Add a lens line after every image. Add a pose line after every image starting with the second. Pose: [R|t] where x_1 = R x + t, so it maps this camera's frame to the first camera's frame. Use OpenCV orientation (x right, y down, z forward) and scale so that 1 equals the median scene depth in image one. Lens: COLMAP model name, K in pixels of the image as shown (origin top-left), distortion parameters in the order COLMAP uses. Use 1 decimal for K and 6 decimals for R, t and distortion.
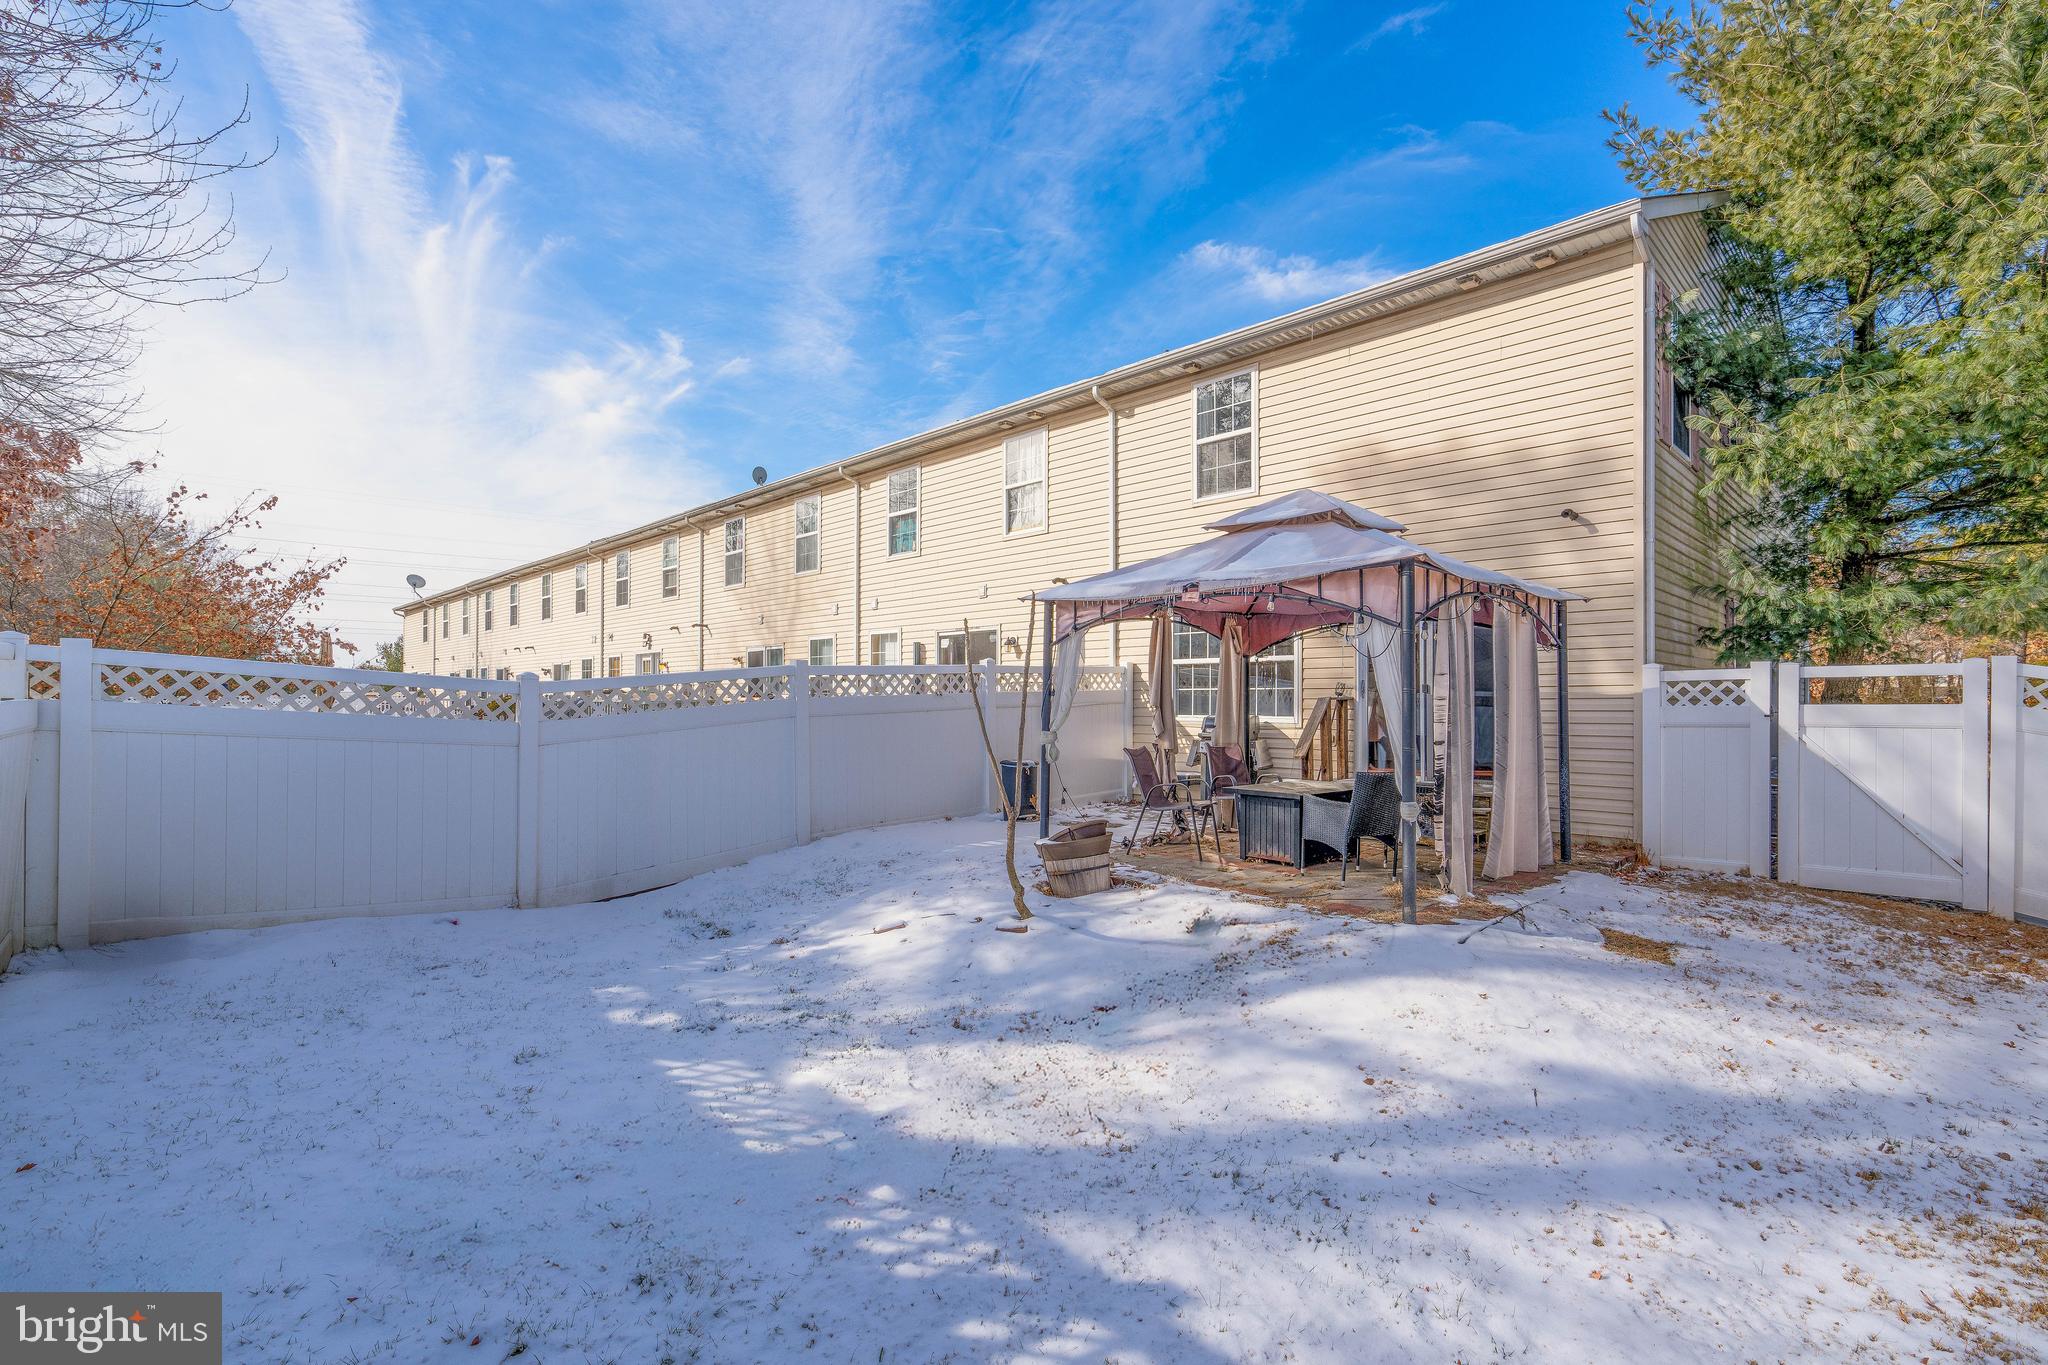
lens RADIAL K [[928.3, 0, 1021.8], [0, 928.3, 691.3], [0, 0, 1]] dist [-0.008374, 0.000714]
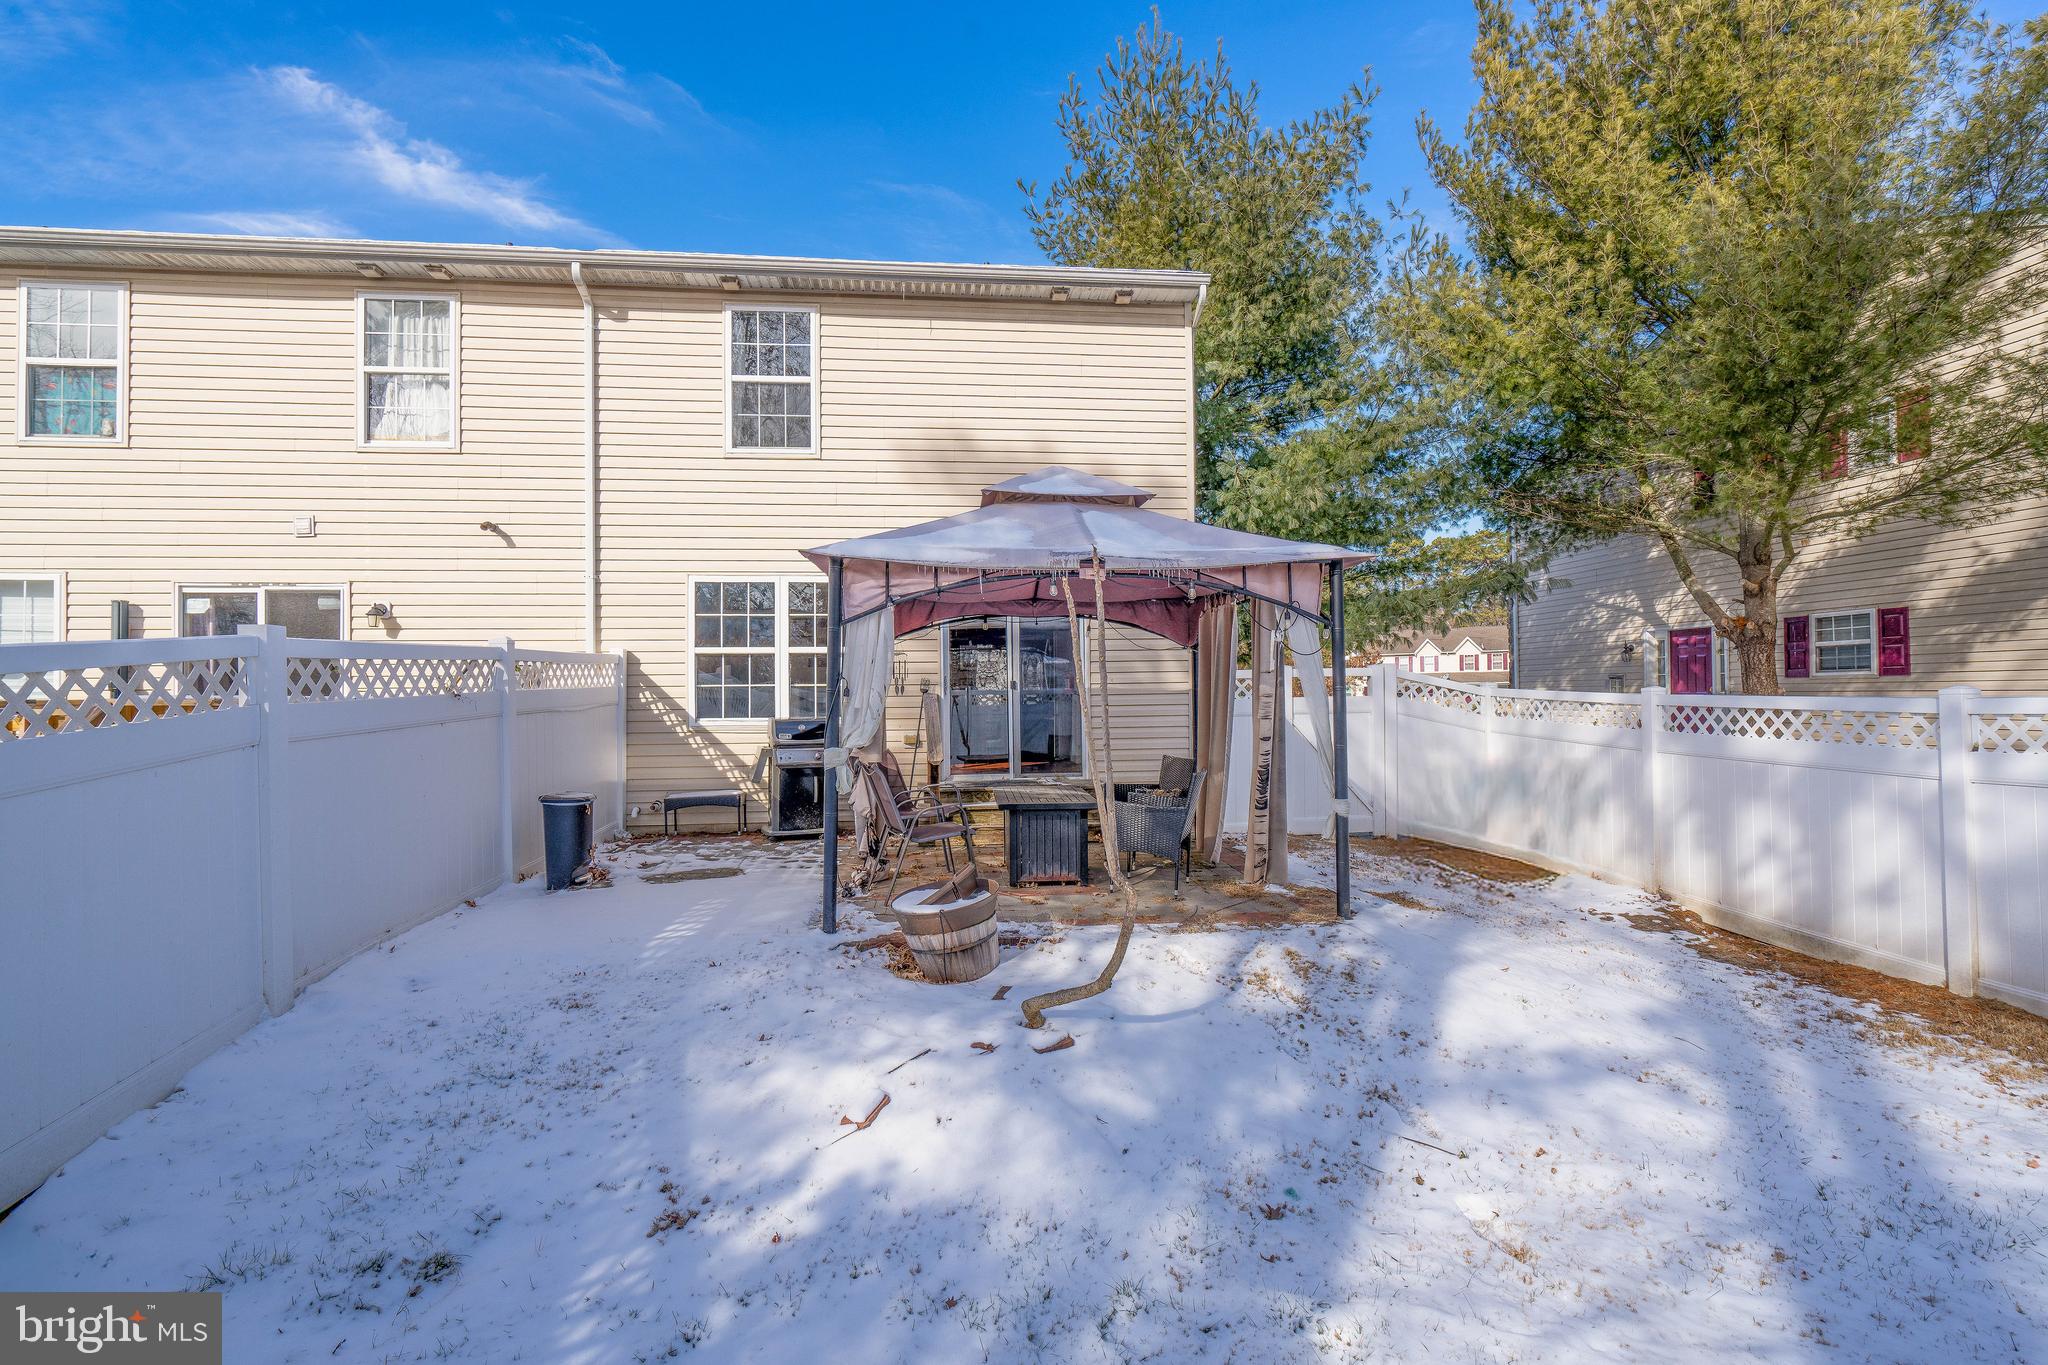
lens RADIAL K [[928.3, 0, 1030.0], [0, 928.3, 677.6], [0, 0, 1]] dist [-0.008374, 0.000714]
pose [[0.623195, 0.007152, 0.782034, -0.387878], [-0.000076, 0.999959, -0.009084, -0.002489], [-0.782066, 0.005601, 0.623170, 0.421841]]
